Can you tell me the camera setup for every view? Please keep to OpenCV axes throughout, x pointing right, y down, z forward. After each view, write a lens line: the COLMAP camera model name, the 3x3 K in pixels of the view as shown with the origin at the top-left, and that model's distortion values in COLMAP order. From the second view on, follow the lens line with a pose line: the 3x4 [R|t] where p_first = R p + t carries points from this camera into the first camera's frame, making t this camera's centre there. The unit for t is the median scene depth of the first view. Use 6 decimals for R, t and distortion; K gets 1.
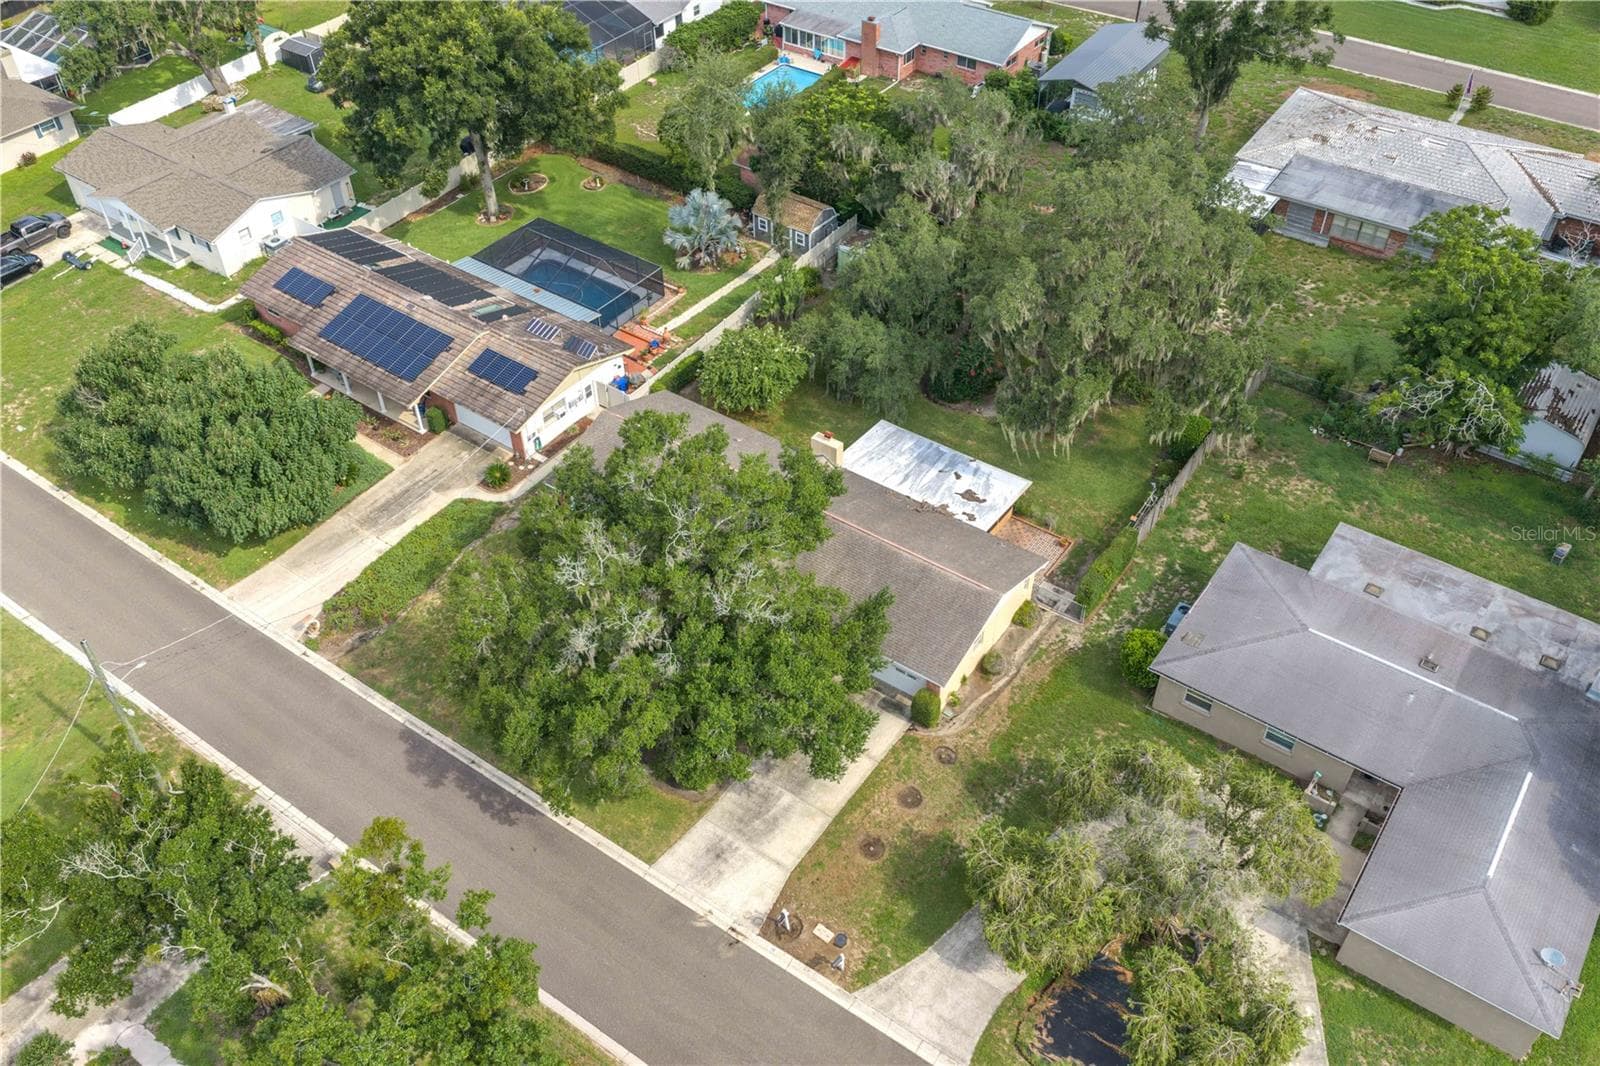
lens RADIAL K [[1340.4, 0, 800.0], [0, 1340.4, 533.0], [0, 0, 1]] dist [0.008736, -0.001557]
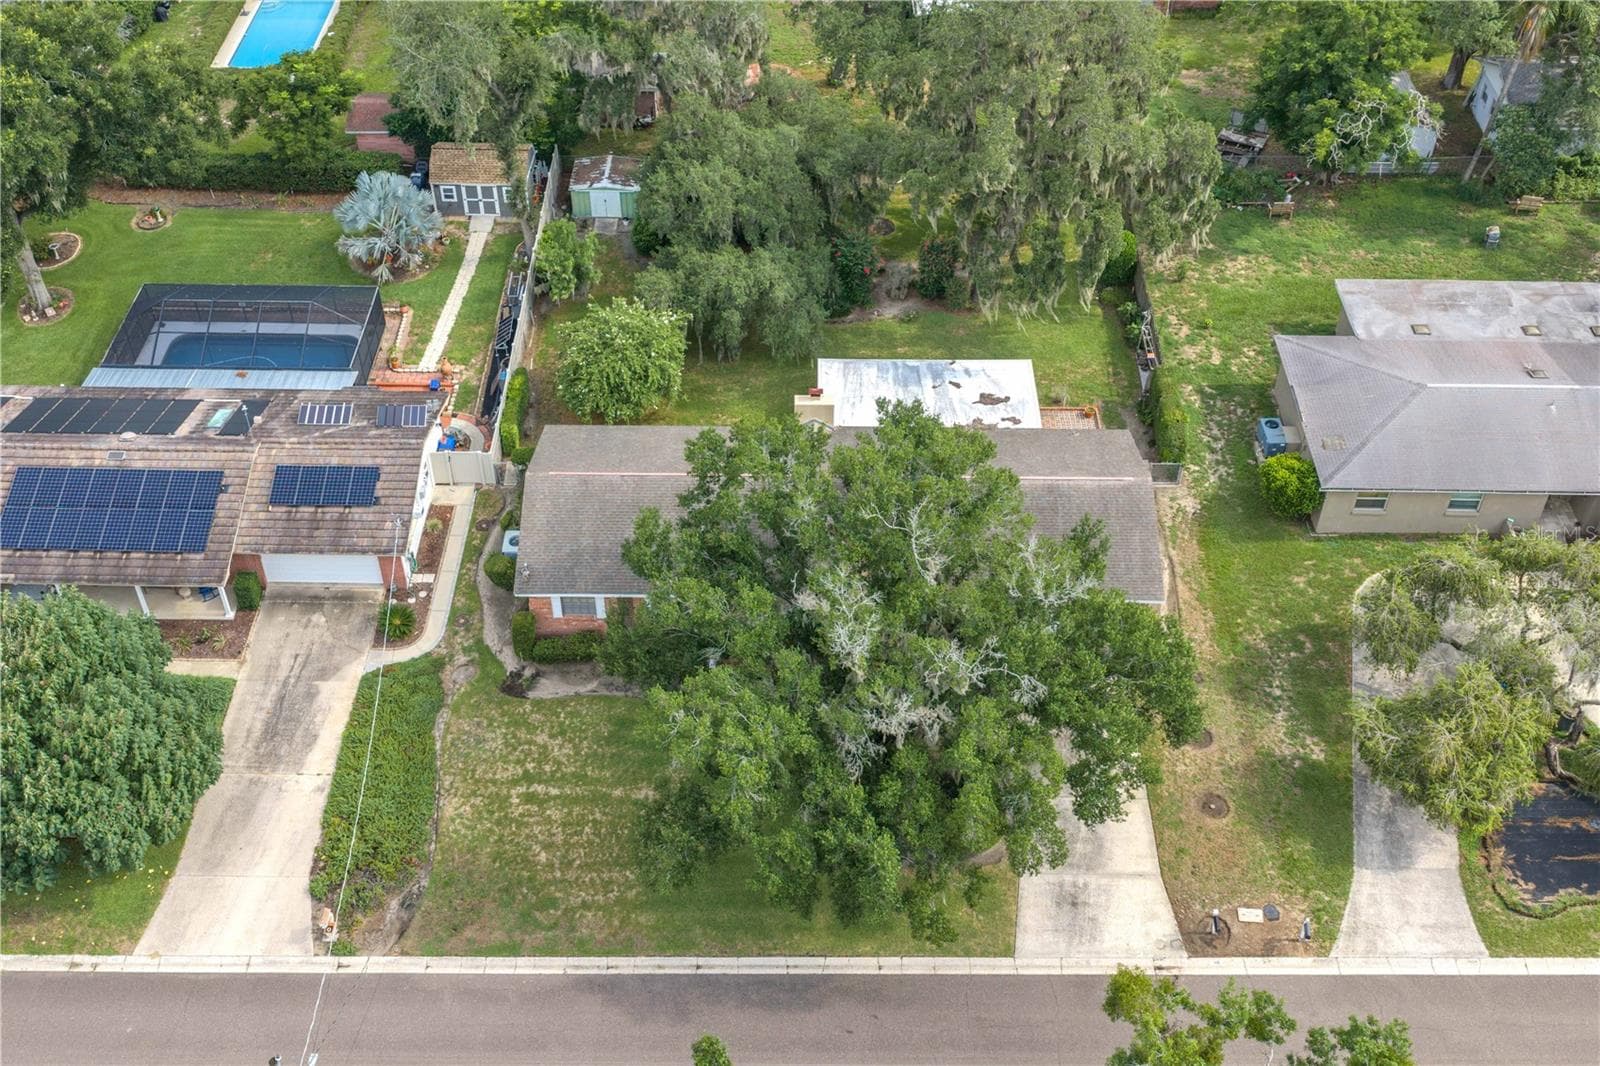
lens RADIAL K [[1640.7, 0, 800.0], [0, 1640.7, 533.0], [0, 0, 1]] dist [-0.000805, 0.007841]
pose [[0.821970, -0.389382, 0.415629, -0.424174], [0.382046, 0.918198, 0.104660, -0.103364], [-0.422382, 0.072762, 0.903493, 0.142932]]
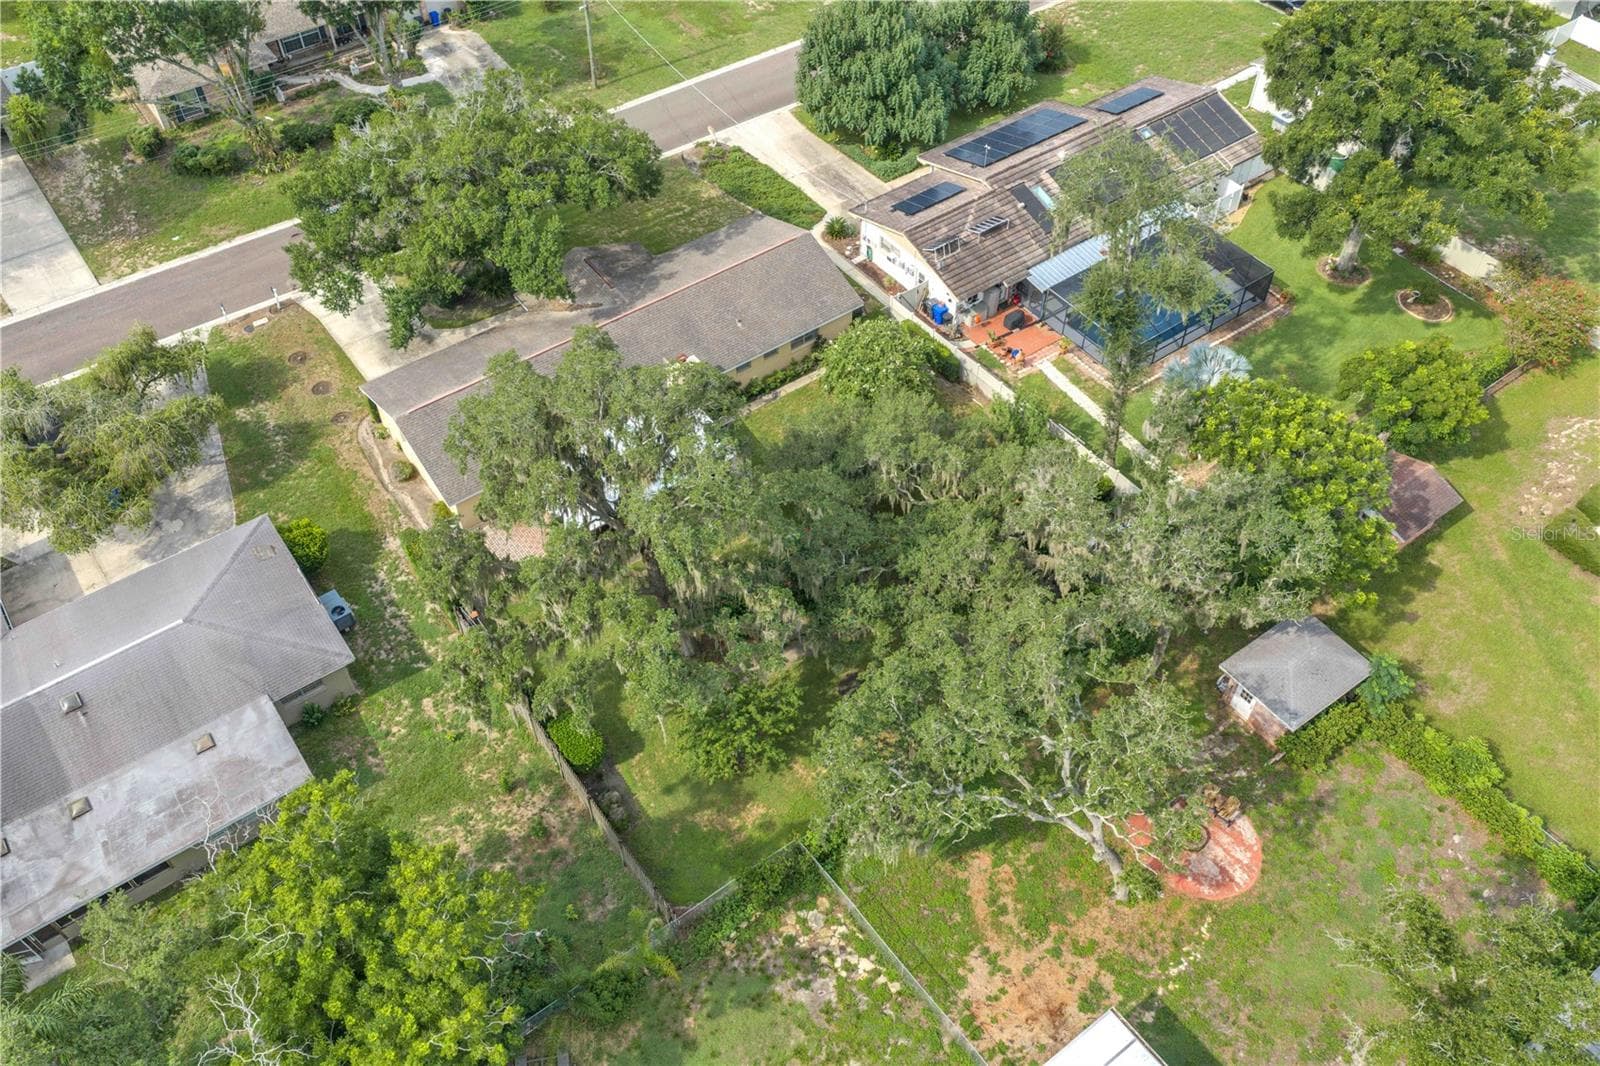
lens RADIAL K [[1273.8, 0, 800.6], [0, 1273.8, 580.6], [0, 0, 1]] dist [-0.004410, -0.003730]
pose [[-0.315840, 0.752042, -0.578514, 0.636705], [-0.632091, 0.287946, 0.719408, -0.735381], [0.707606, 0.592891, 0.384414, 0.820699]]
